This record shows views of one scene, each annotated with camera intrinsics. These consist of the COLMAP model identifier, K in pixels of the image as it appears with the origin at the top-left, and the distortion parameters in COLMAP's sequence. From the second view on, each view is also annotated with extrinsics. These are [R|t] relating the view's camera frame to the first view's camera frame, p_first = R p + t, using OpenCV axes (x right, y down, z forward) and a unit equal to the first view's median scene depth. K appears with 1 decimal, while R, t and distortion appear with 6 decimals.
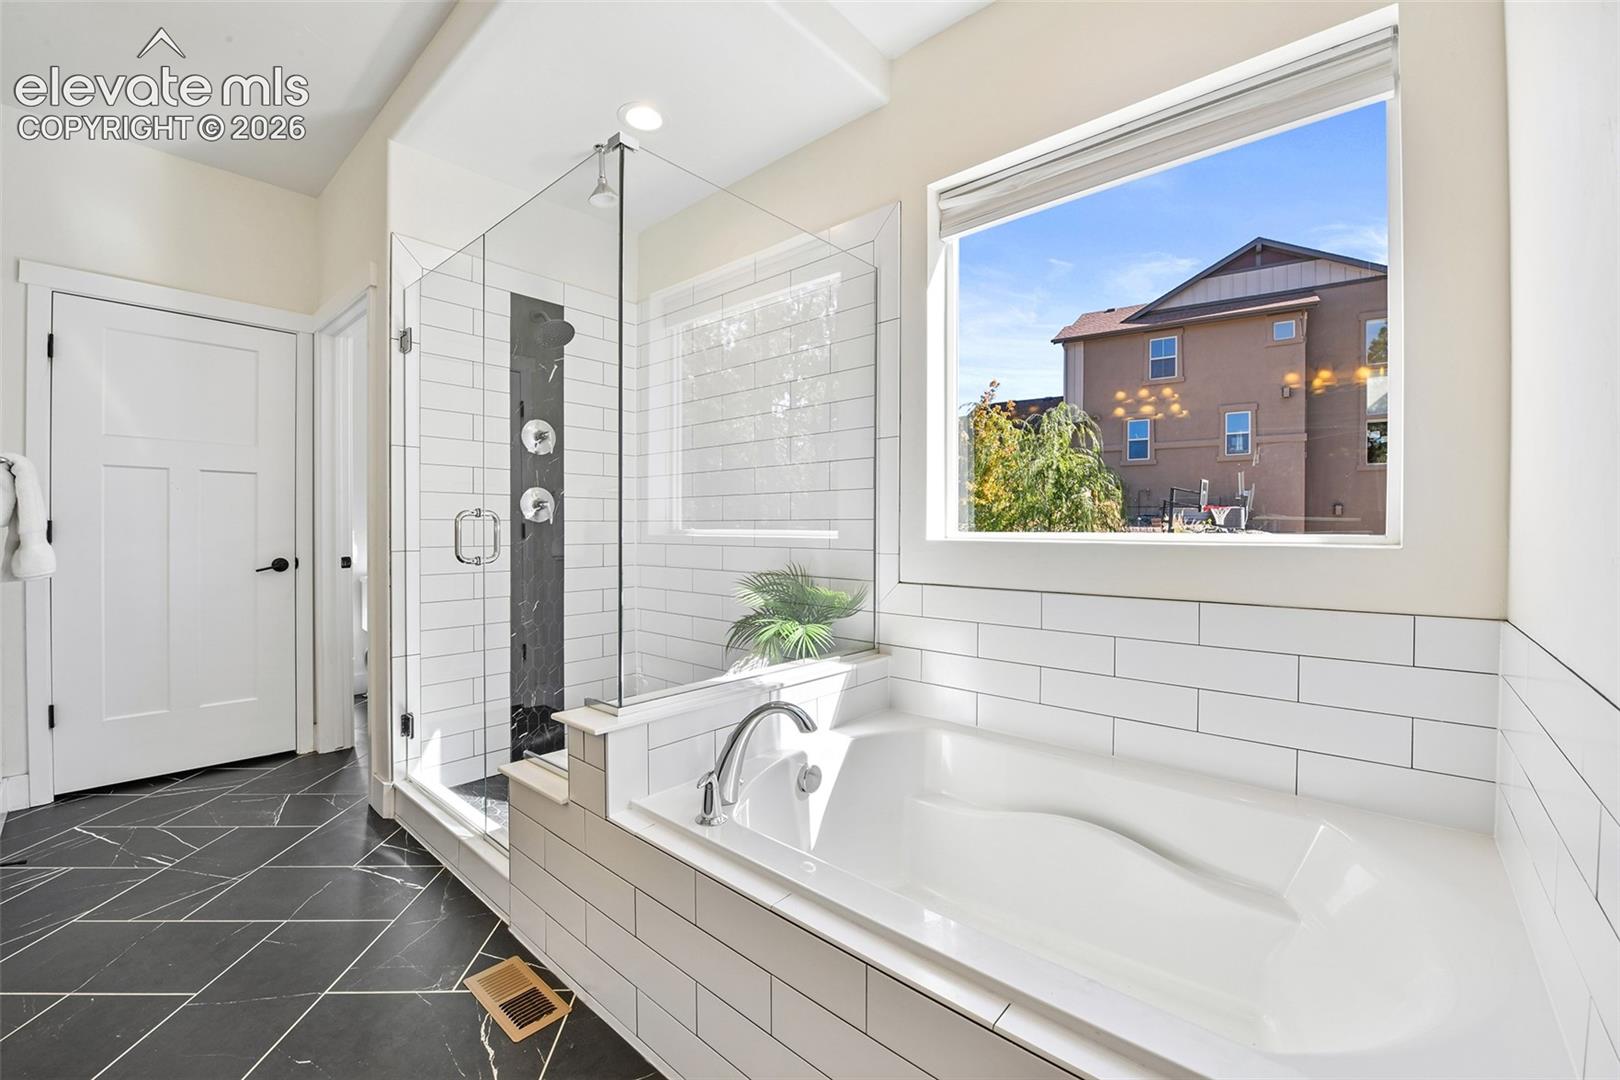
lens RADIAL K [[653.1, 0, 796.3], [0, 653.1, 529.0], [0, 0, 1]] dist [-0.004894, -0.000222]
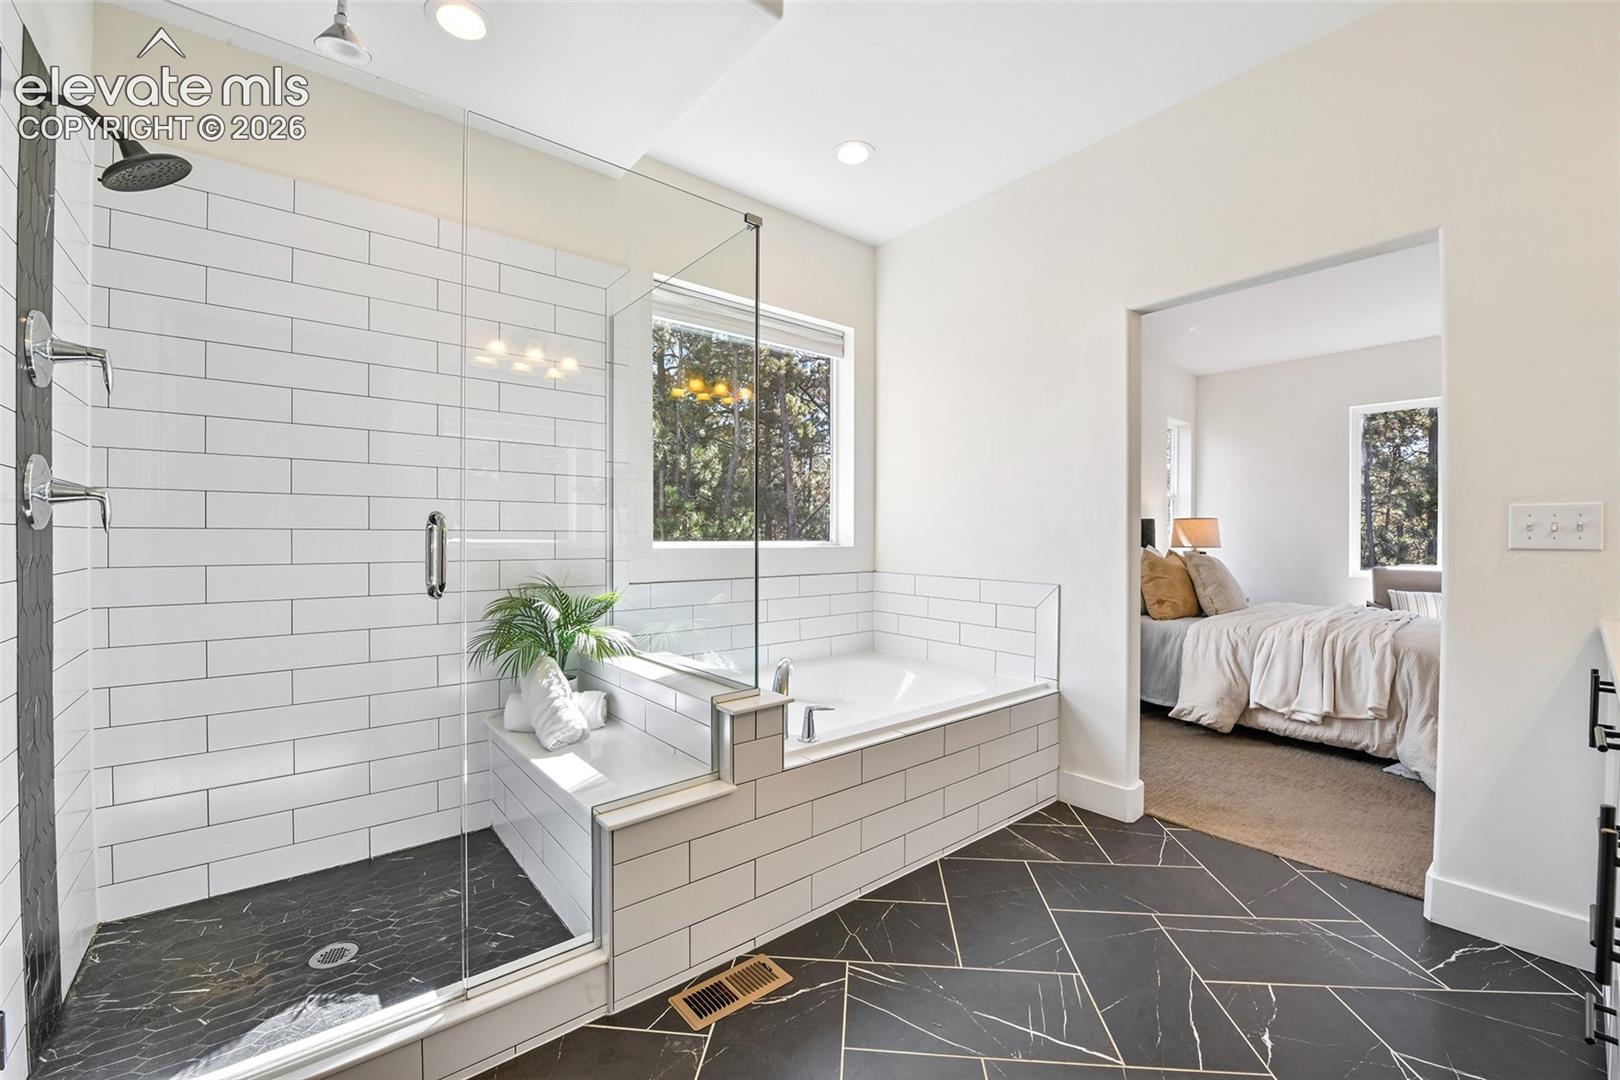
lens RADIAL K [[653.1, 0, 801.3], [0, 653.1, 541.8], [0, 0, 1]] dist [-0.004894, -0.000222]
pose [[0.140808, -0.015206, 0.989920, -1.499682], [0.001293, 0.999884, 0.015175, -0.028992], [-0.990036, -0.000856, 0.140811, 0.762082]]
